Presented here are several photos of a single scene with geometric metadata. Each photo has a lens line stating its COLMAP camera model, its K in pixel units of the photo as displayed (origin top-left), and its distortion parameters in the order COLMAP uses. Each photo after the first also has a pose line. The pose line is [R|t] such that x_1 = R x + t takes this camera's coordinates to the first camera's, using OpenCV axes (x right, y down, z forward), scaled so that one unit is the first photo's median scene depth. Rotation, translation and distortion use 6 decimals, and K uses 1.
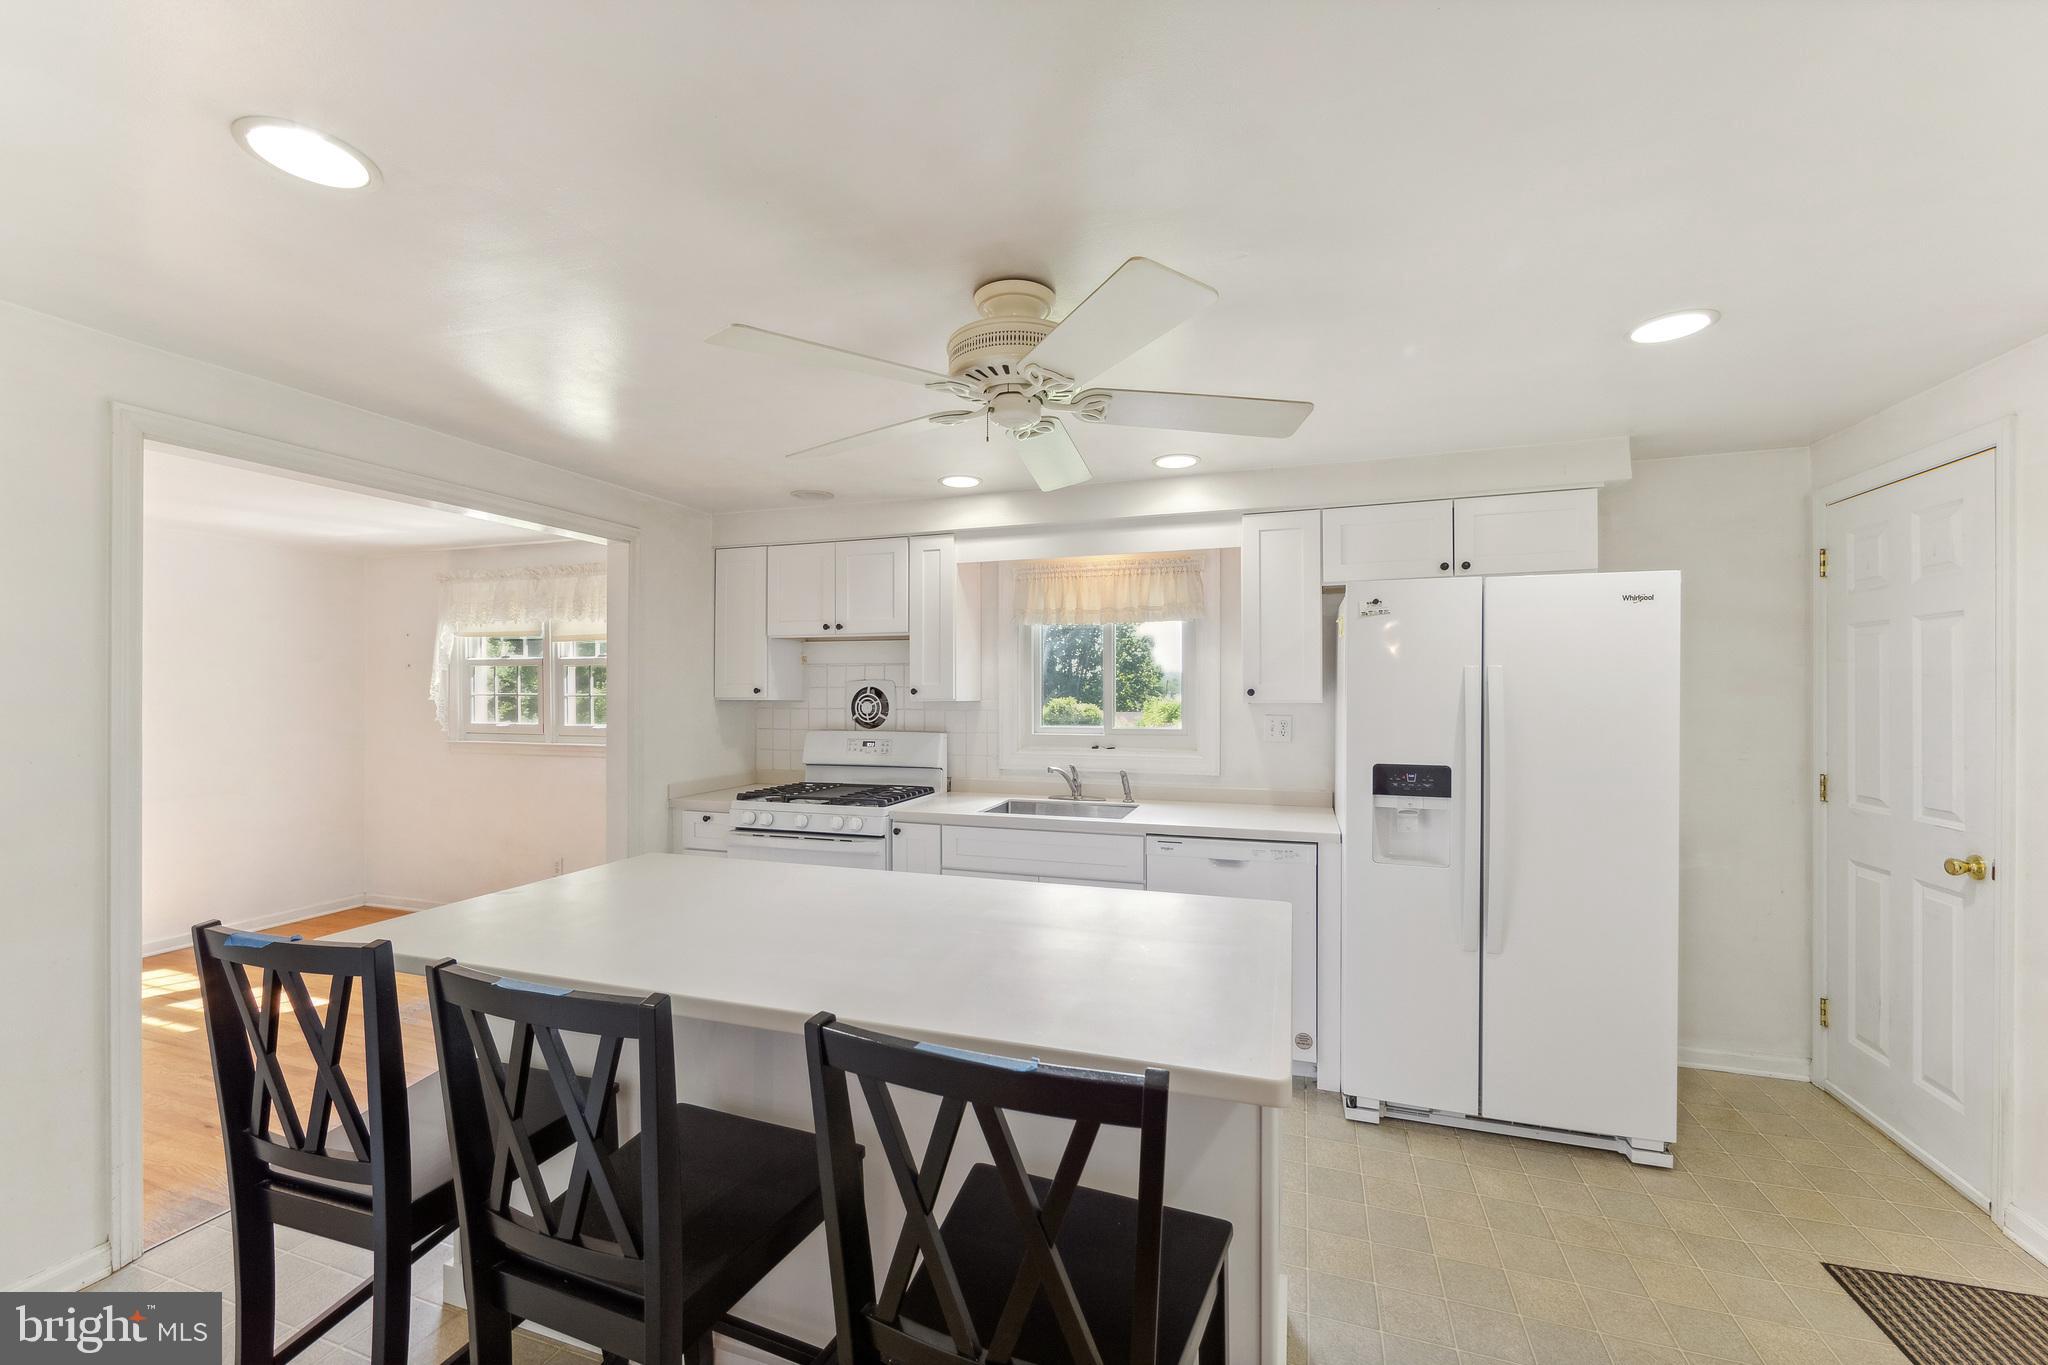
lens RADIAL K [[803.4, 0, 1031.9], [0, 803.4, 686.4], [0, 0, 1]] dist [-0.003452, -0.000273]
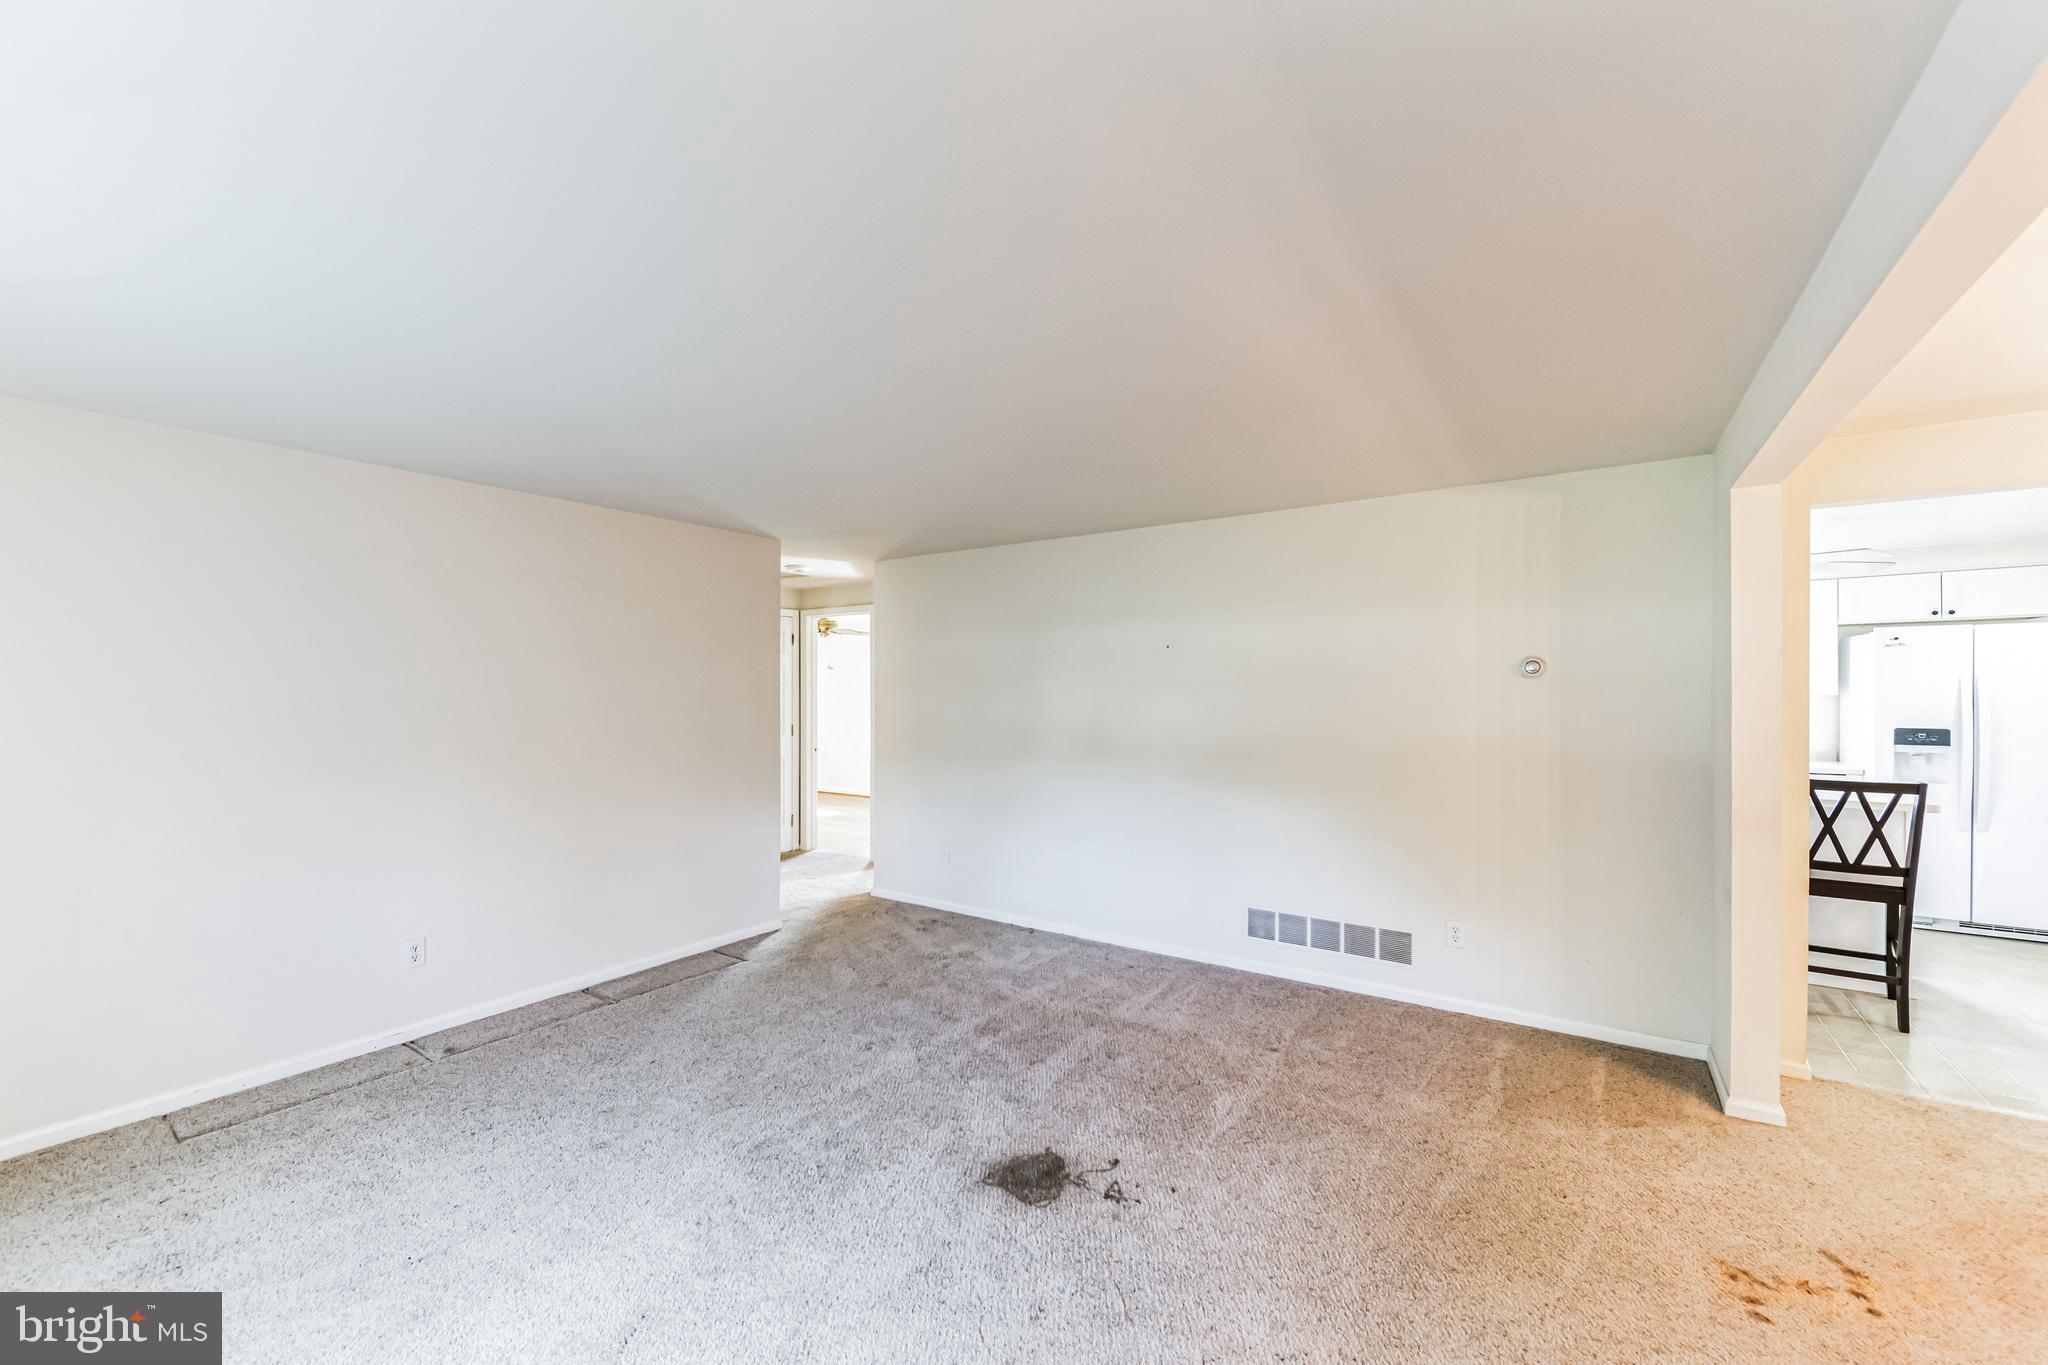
lens RADIAL K [[812.9, 0, 1024.0], [0, 812.9, 690.3], [0, 0, 1]] dist [-0.002803, -0.000453]
pose [[0.960619, -0.000313, -0.277869, -0.865253], [0.001665, 0.999988, 0.004629, 0.000329], [0.277864, -0.004909, 0.960608, -1.180264]]
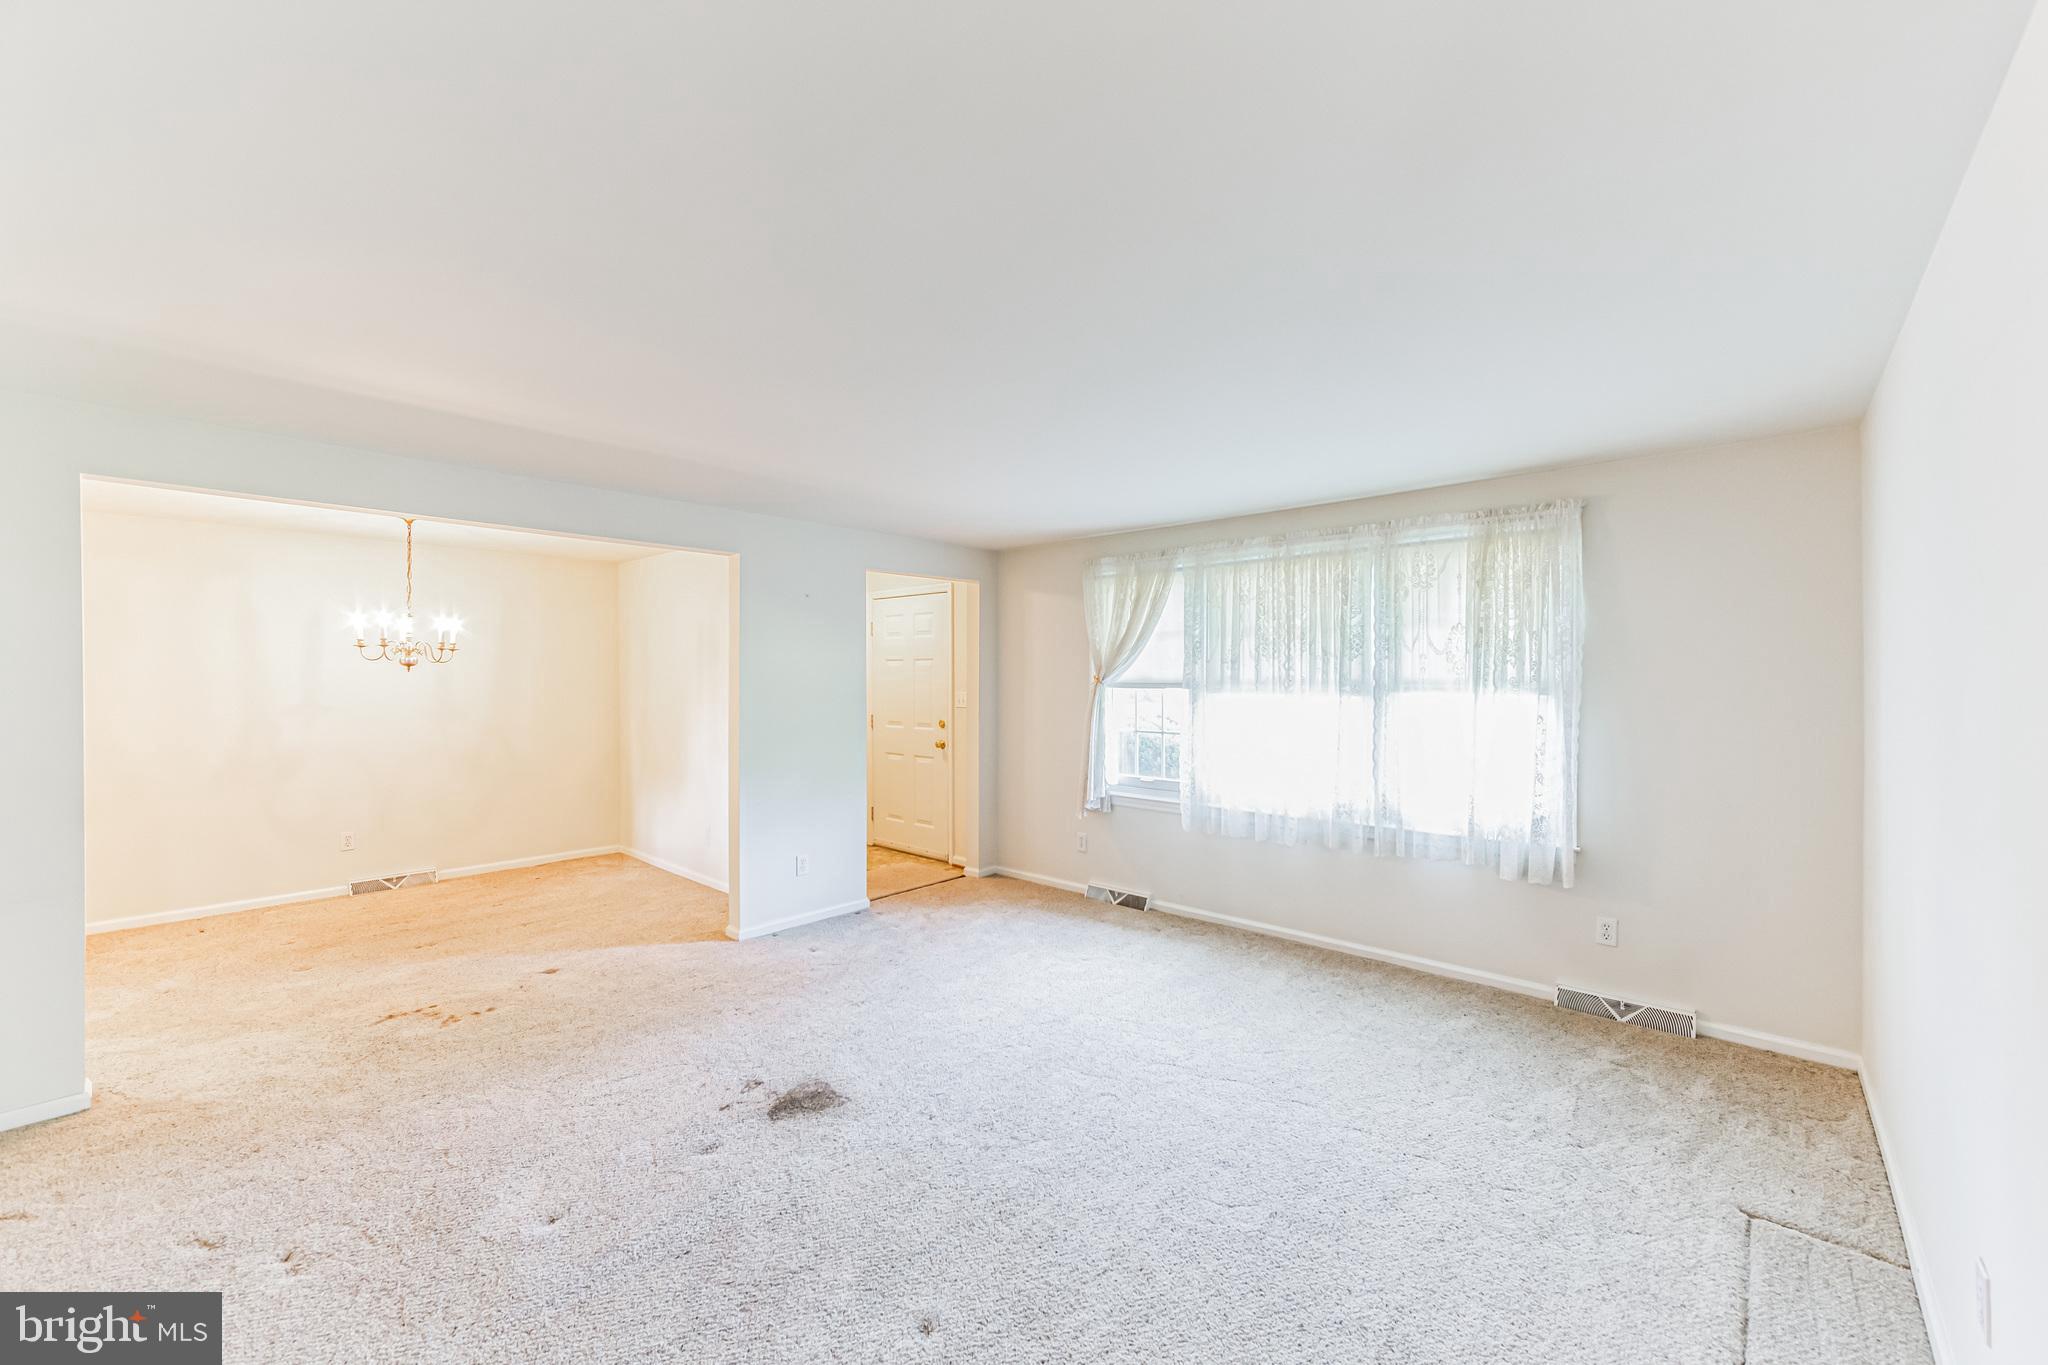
lens RADIAL K [[803.4, 0, 1031.9], [0, 803.4, 686.4], [0, 0, 1]] dist [-0.003452, -0.000273]
pose [[-0.915574, -0.004029, 0.402130, -1.687516], [-0.000023, 0.999950, 0.009965, 0.005209], [-0.402150, 0.009115, -0.915528, 0.330275]]
